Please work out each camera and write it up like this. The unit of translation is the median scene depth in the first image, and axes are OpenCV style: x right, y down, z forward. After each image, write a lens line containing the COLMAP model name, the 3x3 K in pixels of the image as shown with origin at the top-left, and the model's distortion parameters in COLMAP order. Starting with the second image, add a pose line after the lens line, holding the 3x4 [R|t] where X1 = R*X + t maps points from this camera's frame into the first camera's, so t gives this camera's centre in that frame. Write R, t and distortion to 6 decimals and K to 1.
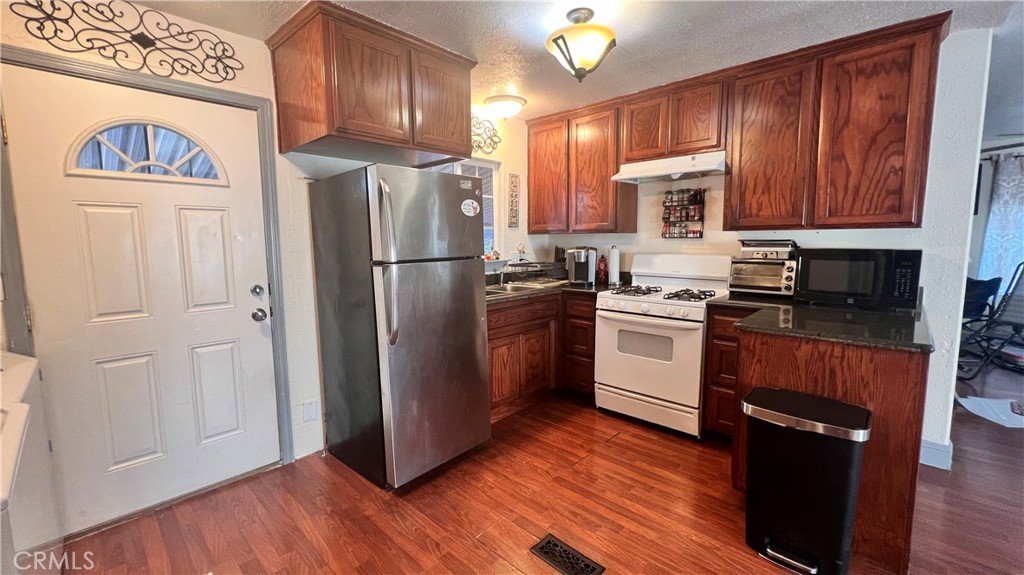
lens RADIAL K [[414.5, 0, 509.9], [0, 414.5, 284.6], [0, 0, 1]] dist [0.000732, 0.000536]
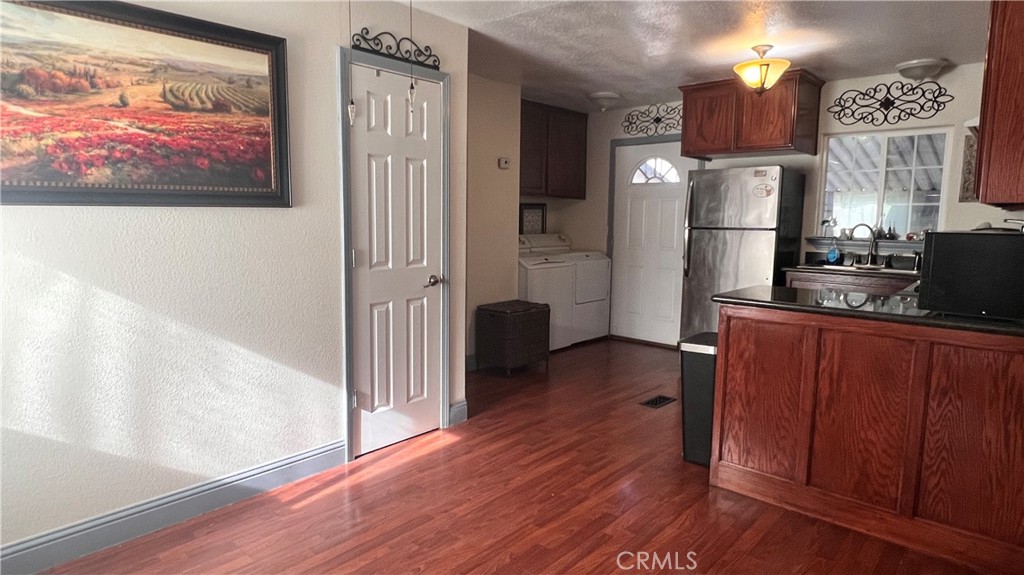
lens RADIAL K [[588.6, 0, 503.5], [0, 588.6, 286.7], [0, 0, 1]] dist [-0.000759, -0.001042]
pose [[0.024400, 0.129672, -0.991257, 1.741779], [-0.120704, 0.984680, 0.125841, -0.022451], [0.992389, 0.116579, 0.039678, 0.151637]]
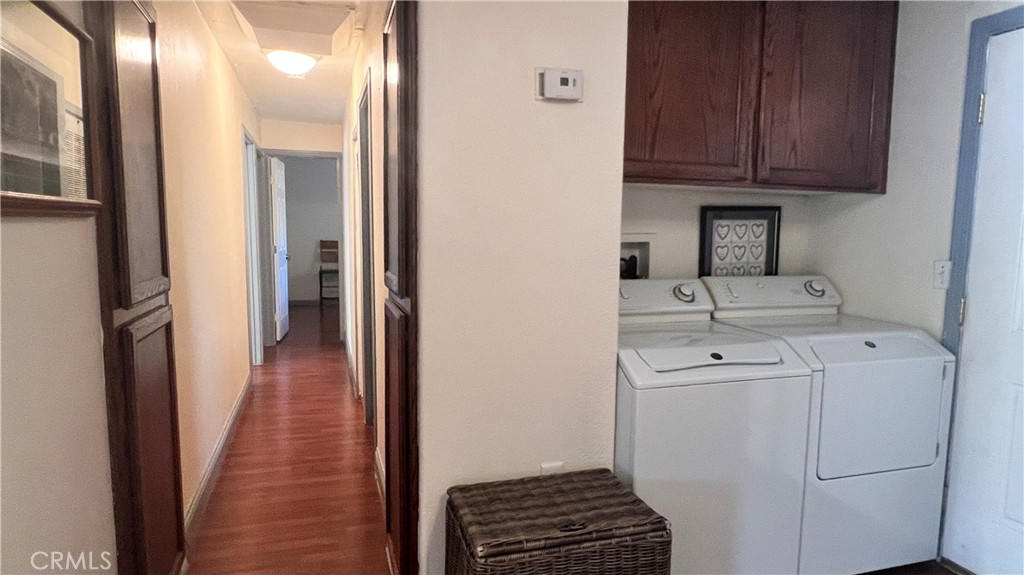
lens RADIAL K [[587.6, 0, 506.8], [0, 587.6, 289.6], [0, 0, 1]] dist [0.002338, -0.001205]
pose [[-0.478498, 0.095990, -0.872826, 0.326432], [-0.102181, 0.981167, 0.163923, -0.054549], [0.872123, 0.167623, -0.459678, 0.498256]]
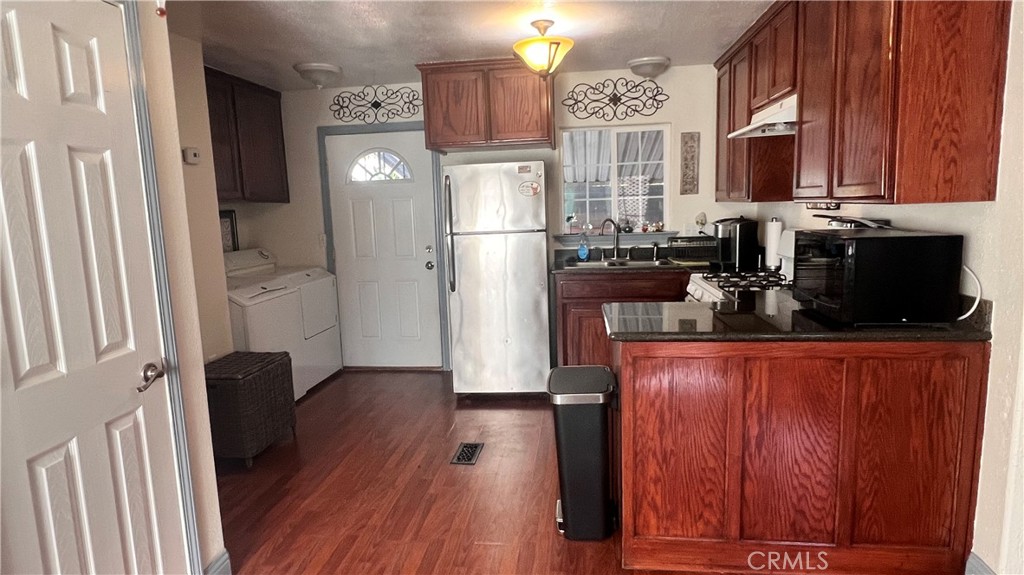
lens RADIAL K [[587.6, 0, 506.8], [0, 587.6, 289.6], [0, 0, 1]] dist [0.002338, -0.001205]
pose [[0.593353, 0.106202, -0.797906, 1.217134], [-0.059147, 0.994331, 0.088362, -0.043655], [0.802767, -0.005236, 0.596270, -0.046077]]
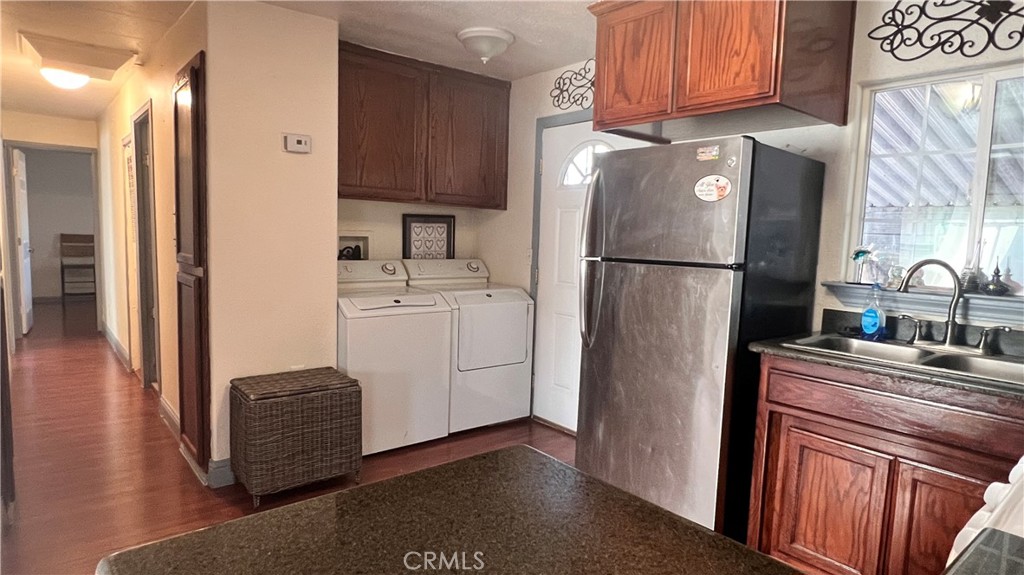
lens RADIAL K [[587.6, 0, 506.8], [0, 587.6, 289.6], [0, 0, 1]] dist [0.002338, -0.001205]
pose [[-0.122795, 0.102525, -0.987122, 0.854566], [-0.137620, 0.983281, 0.119245, -0.094521], [0.982844, 0.150491, -0.106633, 0.801292]]
